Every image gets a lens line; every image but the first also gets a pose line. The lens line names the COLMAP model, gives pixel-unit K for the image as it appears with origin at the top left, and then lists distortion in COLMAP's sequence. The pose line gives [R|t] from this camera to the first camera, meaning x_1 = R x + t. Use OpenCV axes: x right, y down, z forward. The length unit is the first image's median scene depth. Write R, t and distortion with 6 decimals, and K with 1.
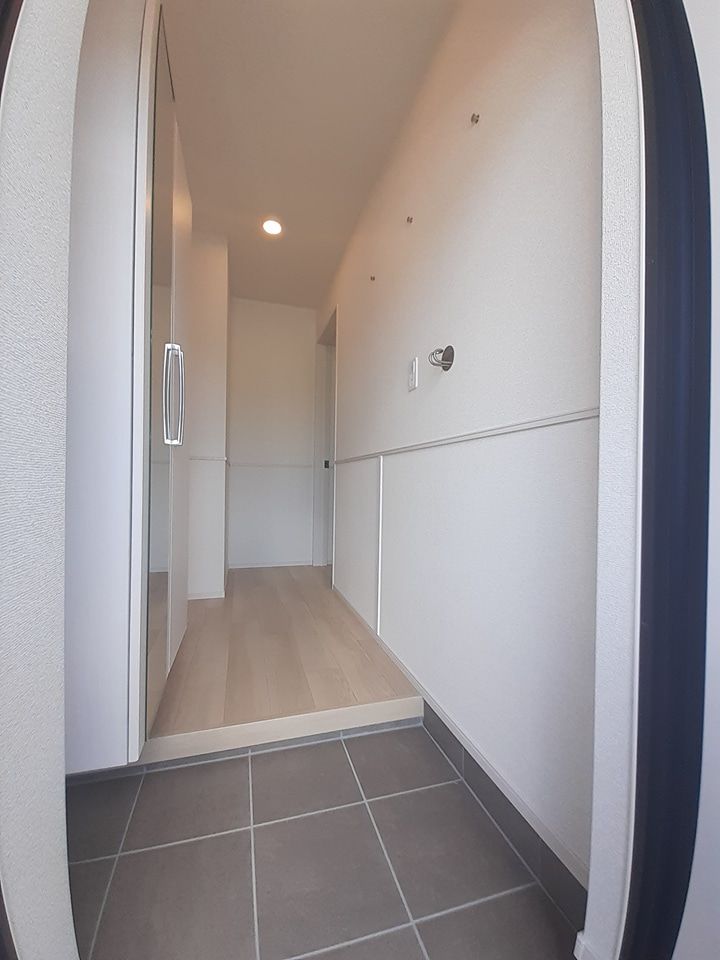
lens RADIAL K [[376.3, 0, 360.6], [0, 376.3, 482.5], [0, 0, 1]] dist [0.003186, -0.015328]
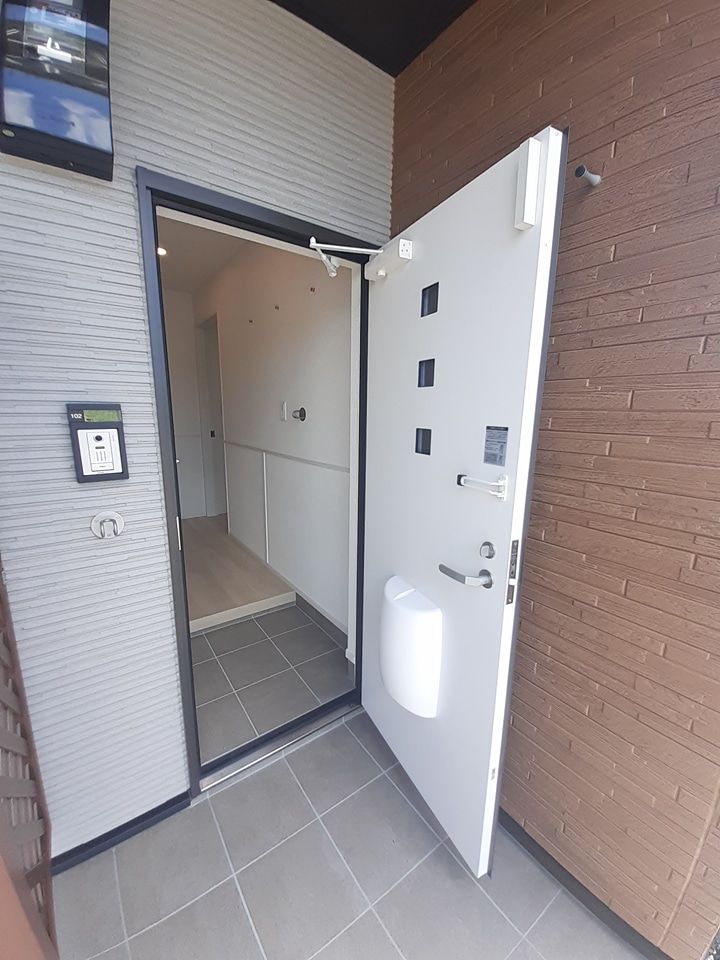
lens RADIAL K [[376.3, 0, 360.6], [0, 376.3, 482.5], [0, 0, 1]] dist [0.003186, -0.015328]
pose [[0.945475, -0.063847, 0.319375, -0.093876], [-0.000003, 0.980595, 0.196043, -0.336506], [-0.325694, -0.185355, 0.927128, -0.760220]]
